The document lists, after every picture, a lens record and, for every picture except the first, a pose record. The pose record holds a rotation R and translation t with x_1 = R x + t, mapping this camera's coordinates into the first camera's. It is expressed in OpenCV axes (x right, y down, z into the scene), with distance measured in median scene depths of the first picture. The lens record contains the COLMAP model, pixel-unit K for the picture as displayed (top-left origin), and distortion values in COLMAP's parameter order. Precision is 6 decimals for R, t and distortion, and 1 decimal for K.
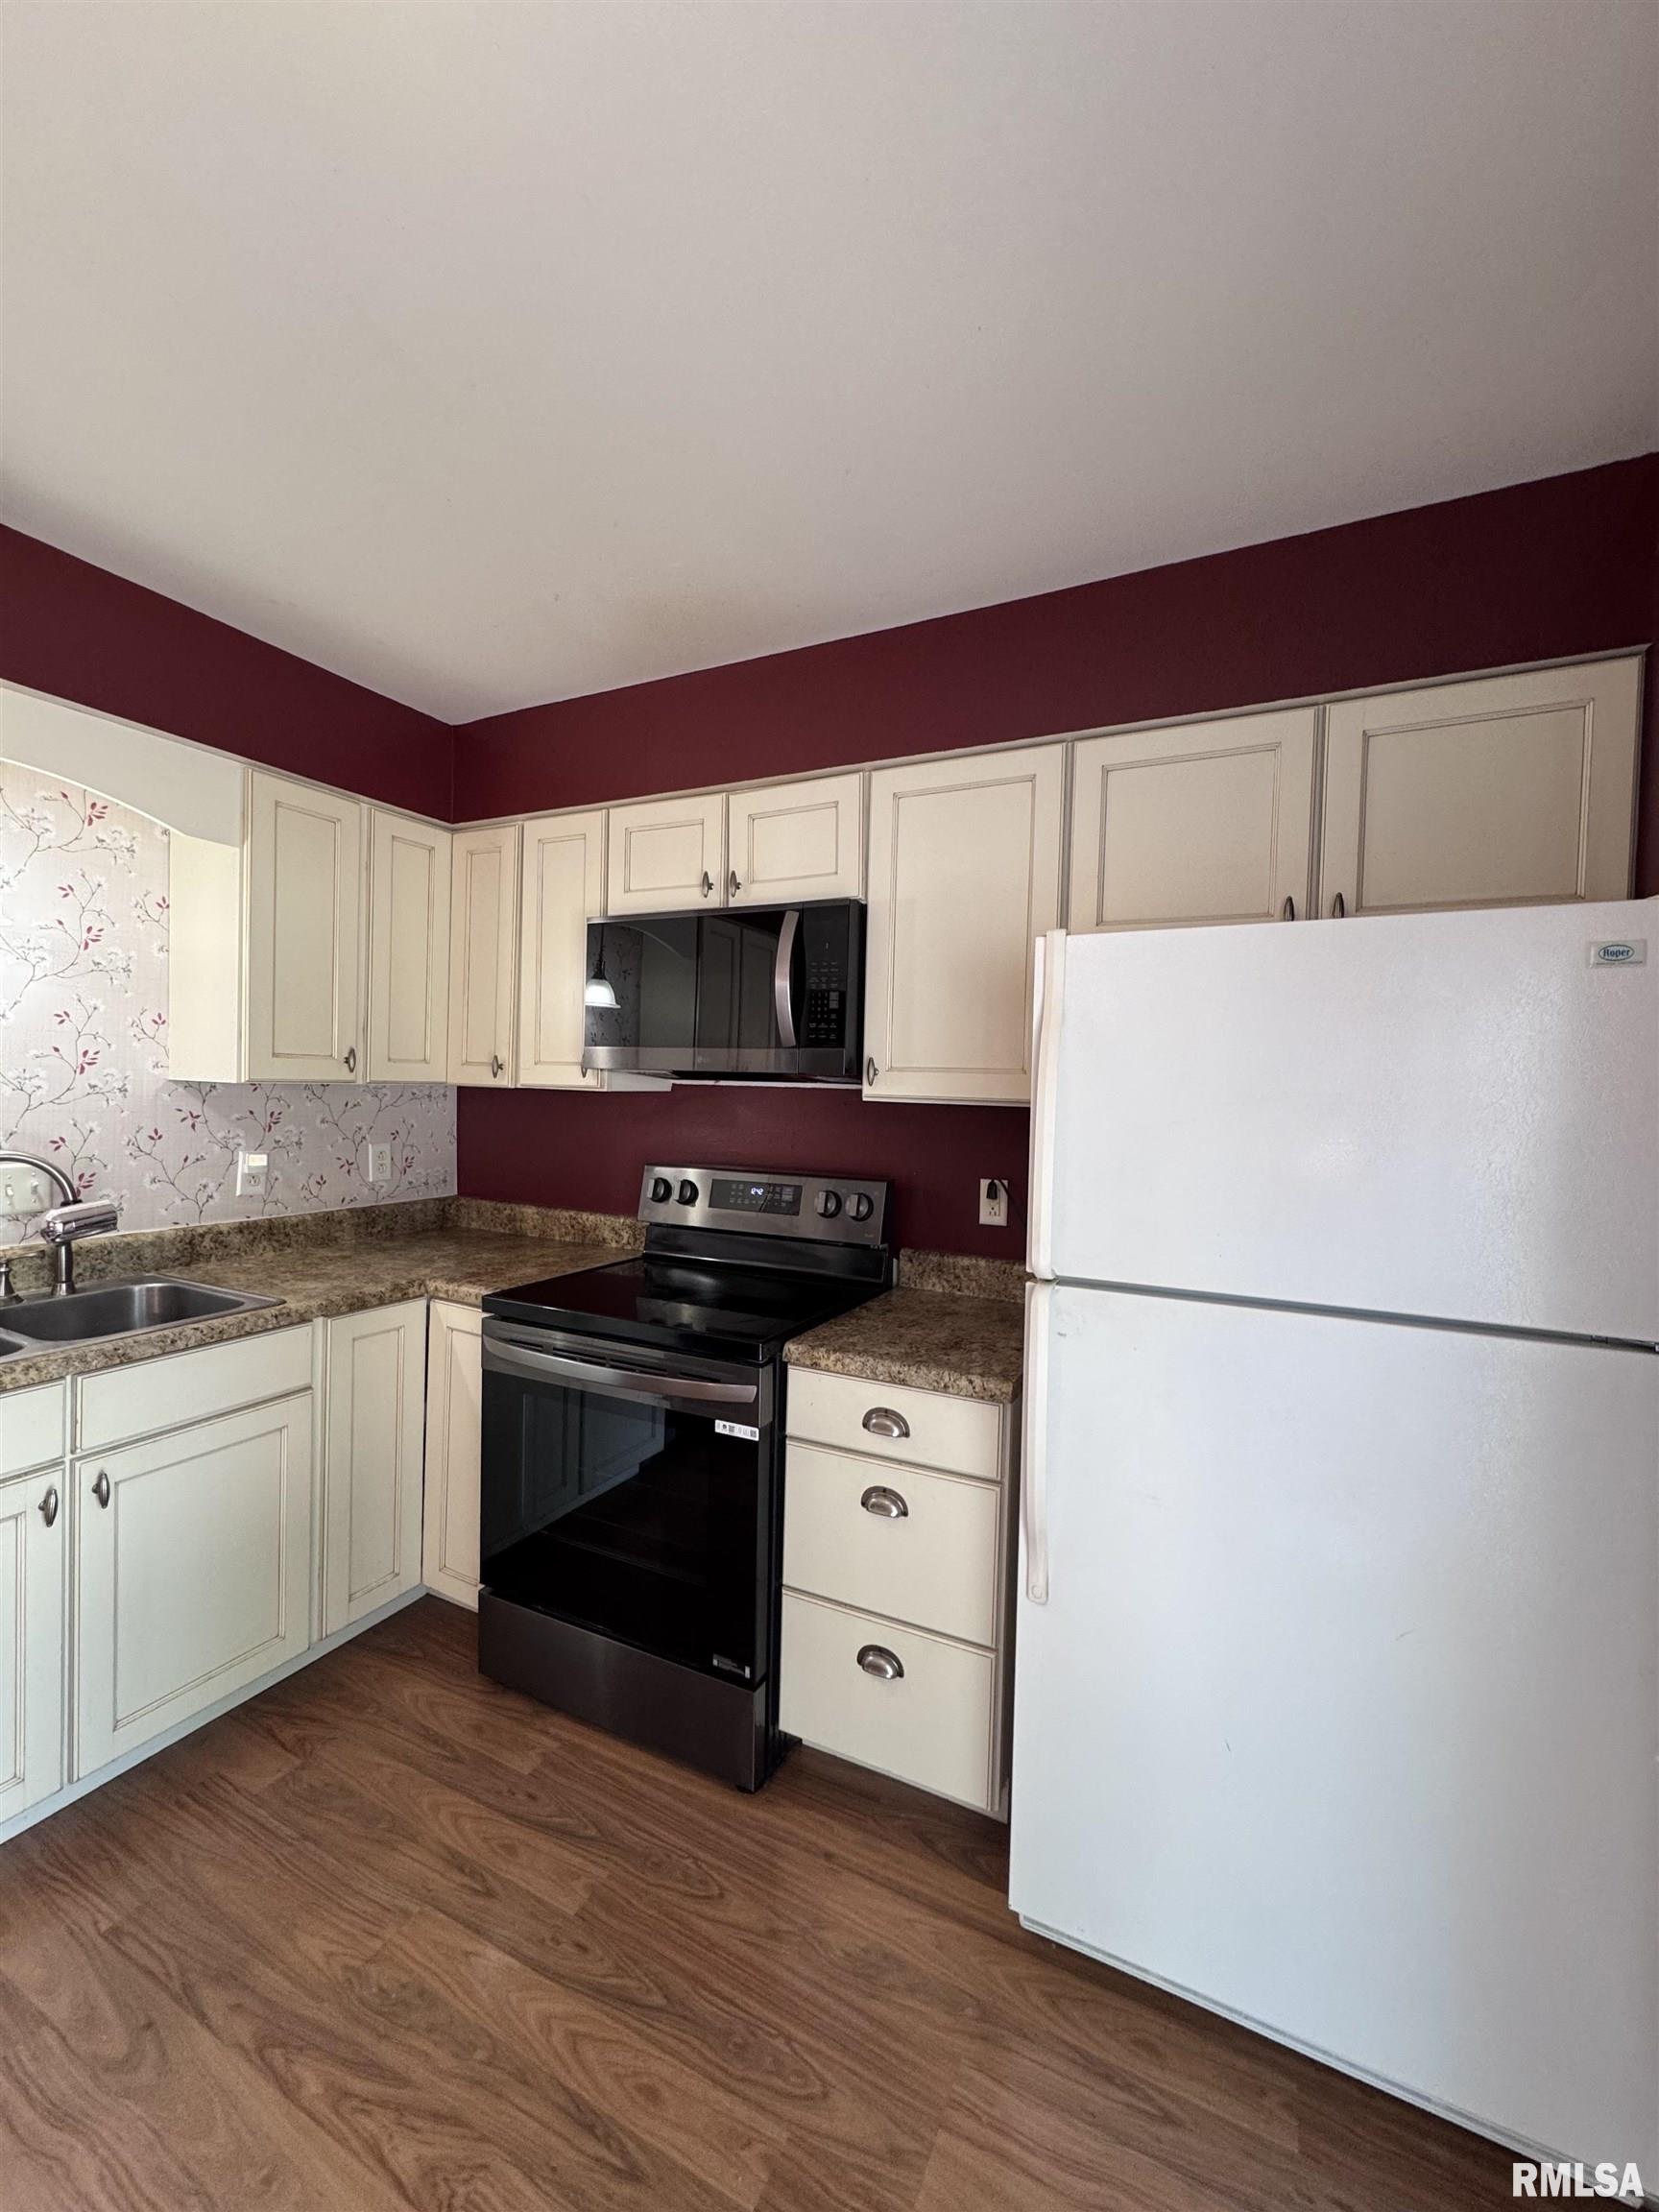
lens RADIAL K [[886.6, 0, 832.2], [0, 886.6, 1105.8], [0, 0, 1]] dist [-0.002695, 0.000590]
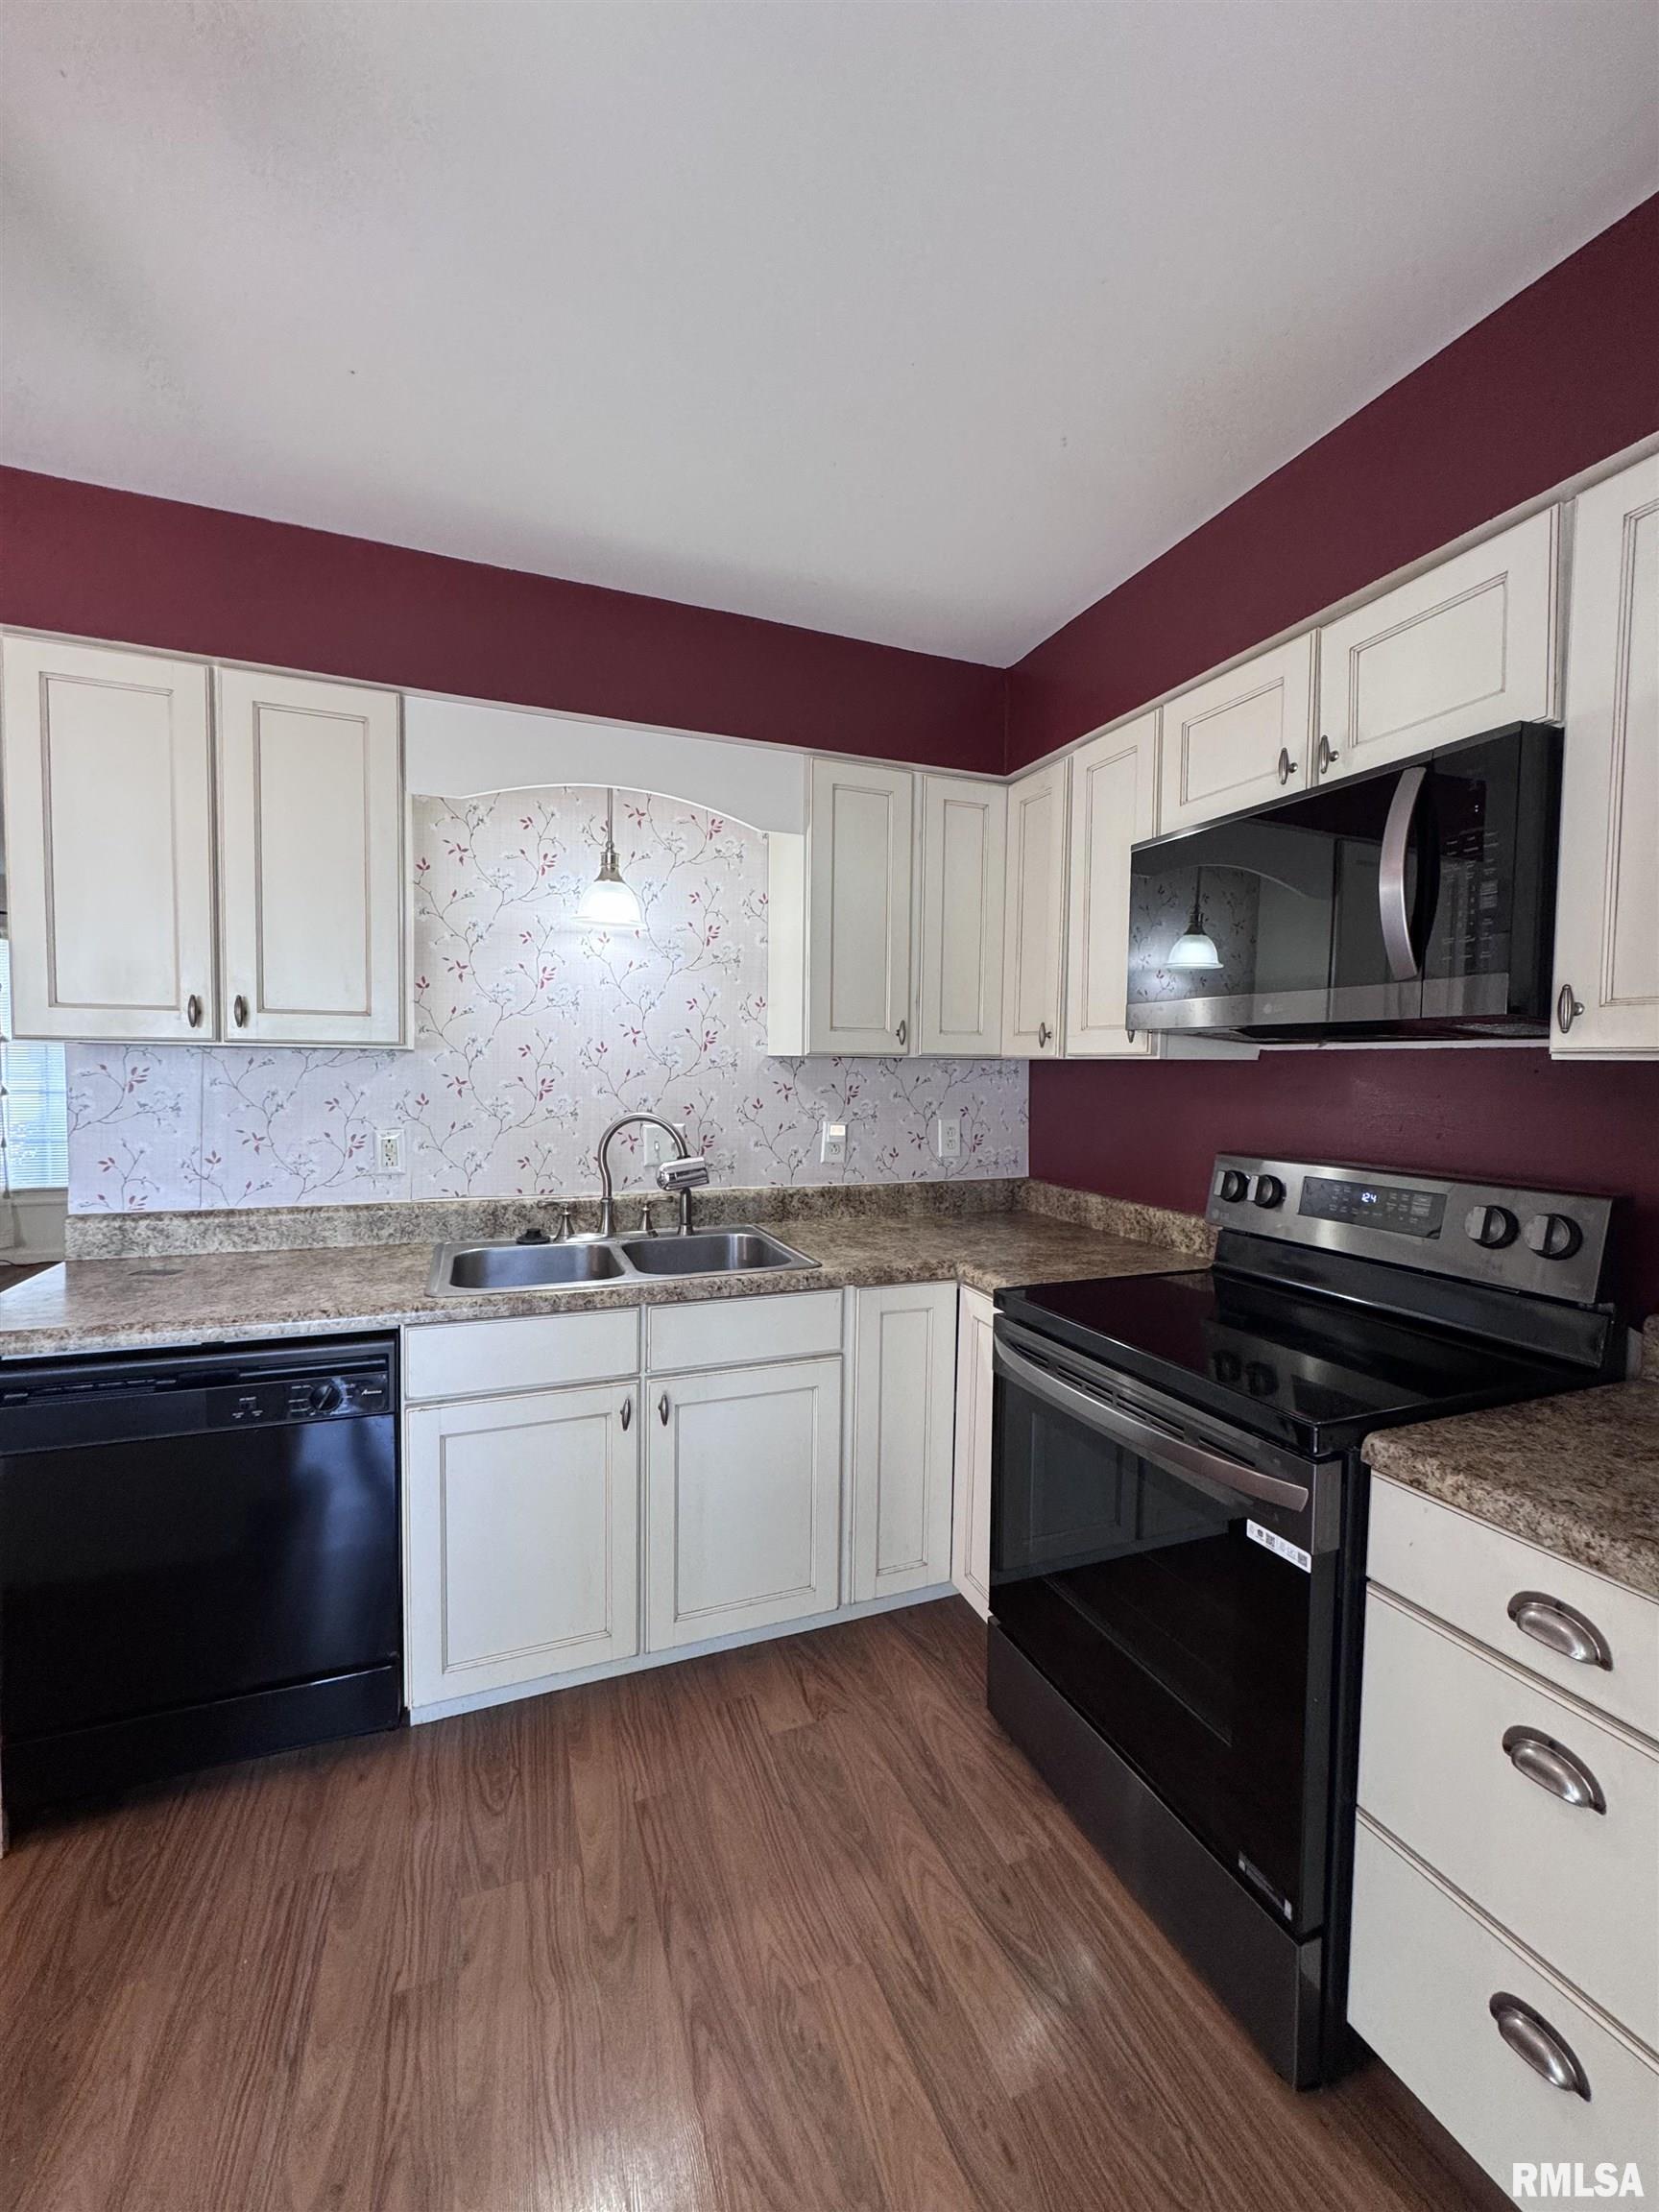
lens RADIAL K [[886.6, 0, 828.5], [0, 886.6, 1105.5], [0, 0, 1]] dist [-0.002695, 0.000590]
pose [[0.747136, 0.014191, -0.664519, 0.068335], [-0.008411, 0.999894, 0.011897, 0.022431], [0.664618, -0.003299, 0.747176, 0.230313]]
